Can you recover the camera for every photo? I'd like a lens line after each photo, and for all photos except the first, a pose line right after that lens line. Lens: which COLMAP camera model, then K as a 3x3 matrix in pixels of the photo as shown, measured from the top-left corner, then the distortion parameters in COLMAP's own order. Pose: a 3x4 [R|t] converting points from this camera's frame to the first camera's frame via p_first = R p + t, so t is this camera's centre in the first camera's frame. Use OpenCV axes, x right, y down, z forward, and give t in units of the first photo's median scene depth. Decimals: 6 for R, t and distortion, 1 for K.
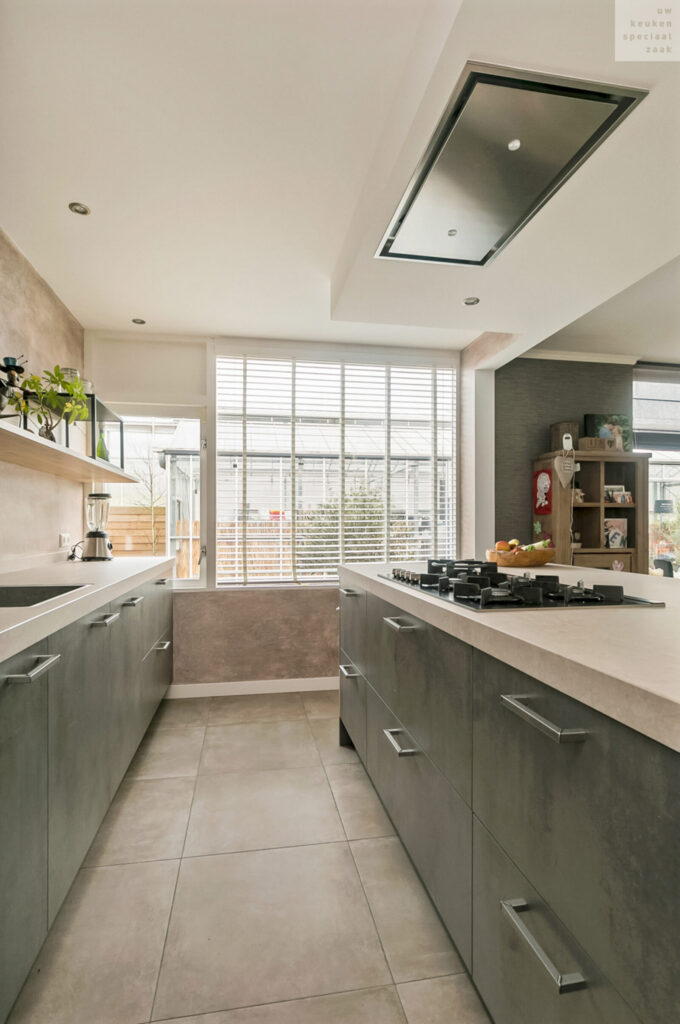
lens RADIAL K [[507.0, 0, 334.1], [0, 507.0, 529.7], [0, 0, 1]] dist [-0.003117, -0.000741]
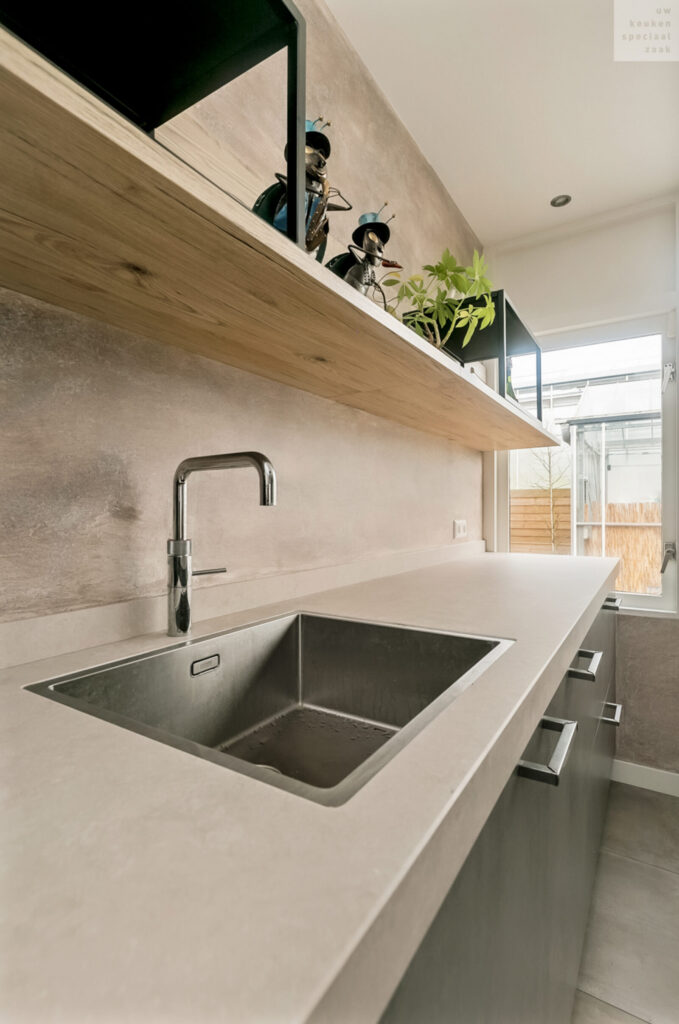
lens RADIAL K [[498.1, 0, 334.6], [0, 498.1, 509.4], [0, 0, 1]] dist [-0.002103, -0.000229]
pose [[0.737602, -0.005641, -0.675212, -0.151052], [-0.000739, 0.999958, -0.009162, -0.000733], [0.675235, 0.007257, 0.737567, 0.292863]]
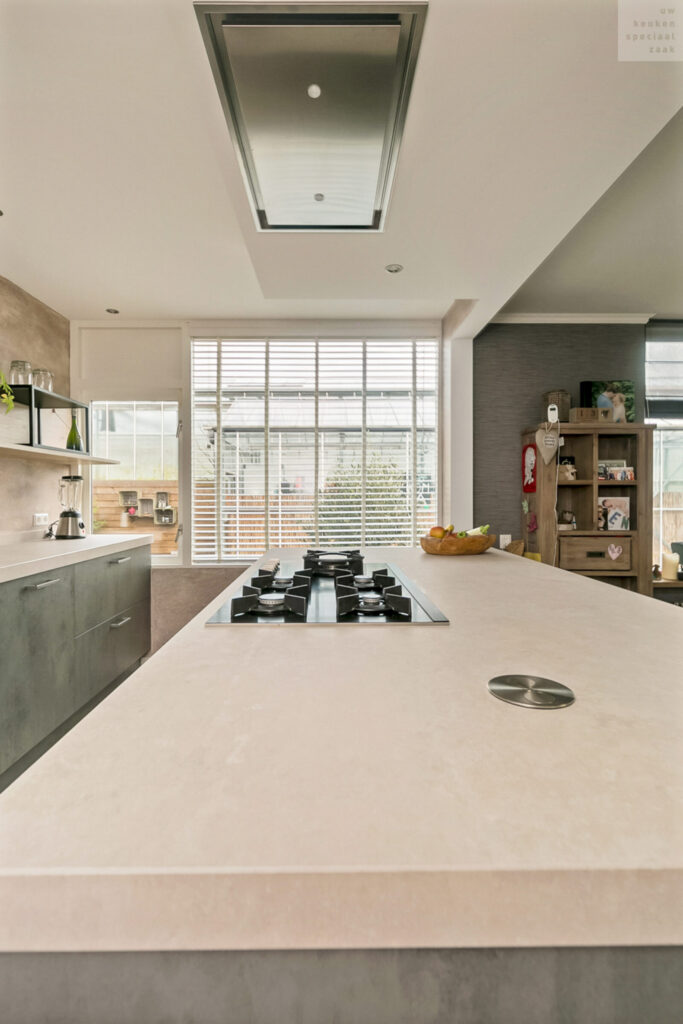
lens RADIAL K [[489.0, 0, 336.8], [0, 489.0, 498.5], [0, 0, 1]] dist [0.001405, 0.000042]
pose [[0.986467, 0.000118, -0.163958, 0.217930], [-0.000025, 1.000000, 0.000573, -0.020635], [0.163958, -0.000561, 0.986467, 0.066834]]
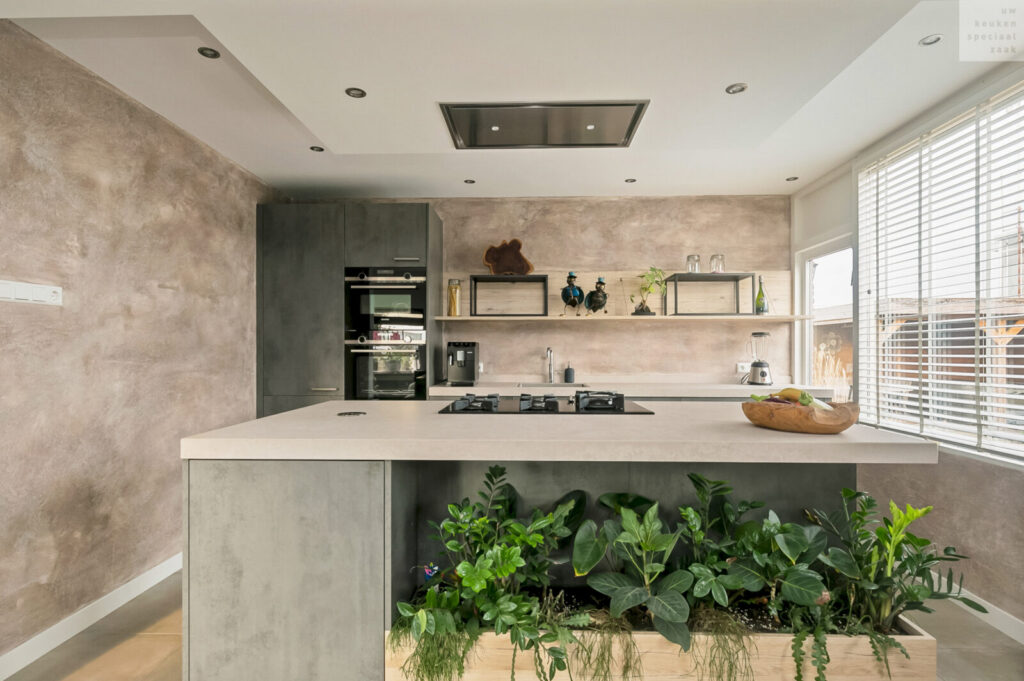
lens RADIAL K [[507.0, 0, 513.8], [0, 507.0, 349.9], [0, 0, 1]] dist [-0.003117, -0.000741]
pose [[-0.203842, 0.000457, -0.979004, 0.780420], [-0.006198, 0.999979, 0.001757, -0.021404], [0.978984, 0.006426, -0.203835, 0.563571]]
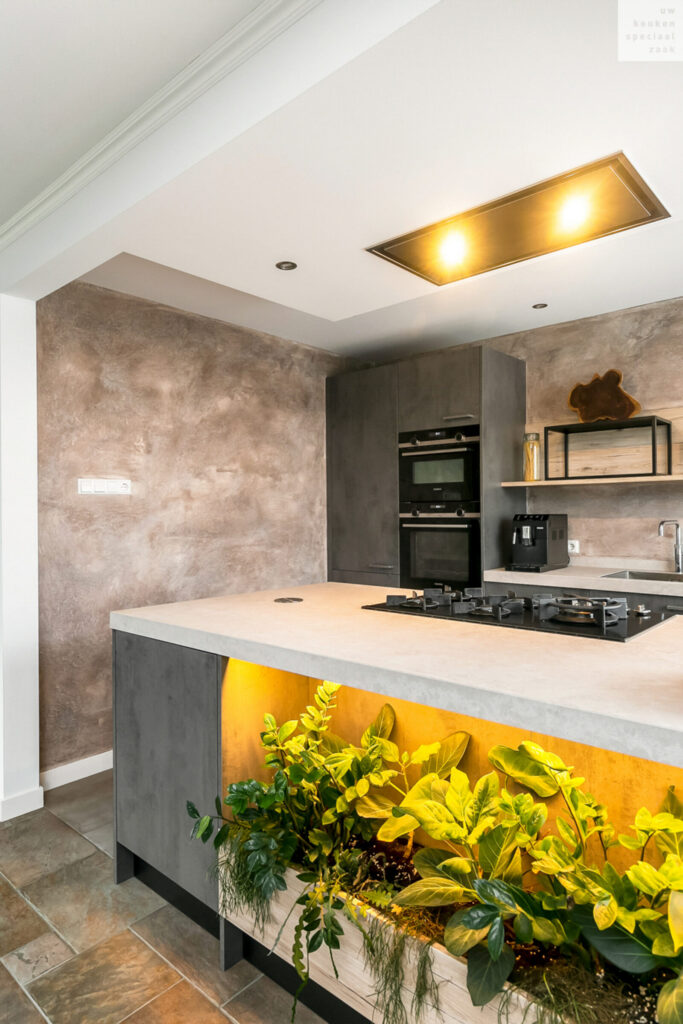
lens RADIAL K [[600.6, 0, 341.5], [0, 600.6, 512.0], [0, 0, 1]] dist [0.002050, -0.000123]
pose [[-0.786519, 0.007314, -0.617523, 0.614198], [0.005142, 0.999973, 0.005295, -0.045828], [0.617545, 0.000990, -0.786535, 0.817673]]
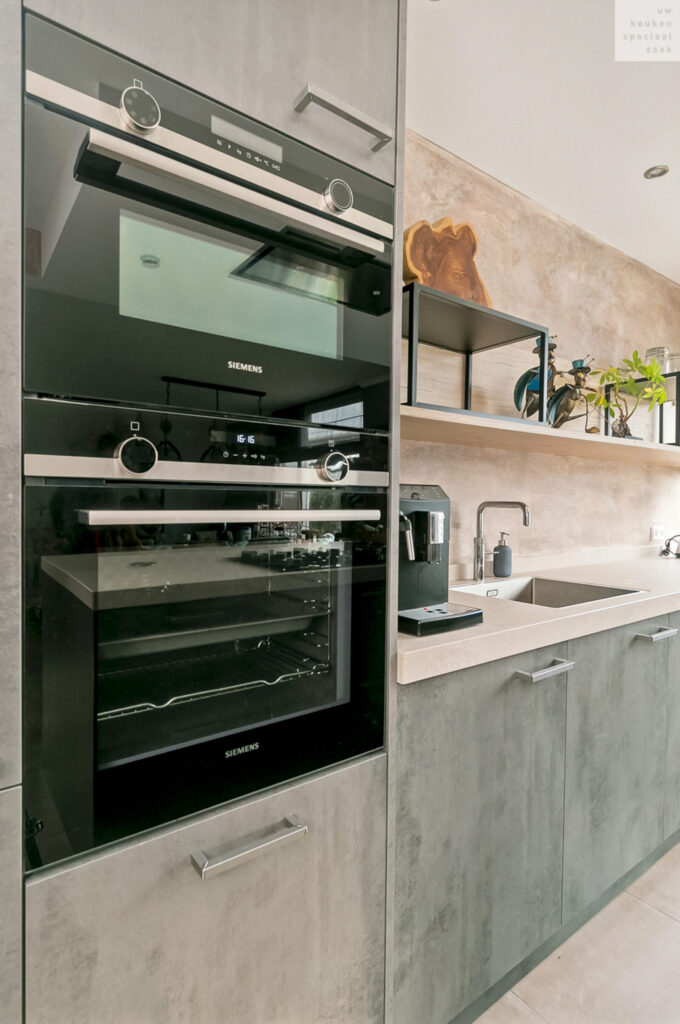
lens RADIAL K [[533.8, 0, 333.2], [0, 533.8, 516.7], [0, 0, 1]] dist [0.002425, -0.000163]
pose [[0.441732, 0.025650, -0.896780, 0.065703], [-0.010817, 0.999671, 0.023265, -0.021347], [0.897082, -0.000576, 0.441864, 0.036570]]
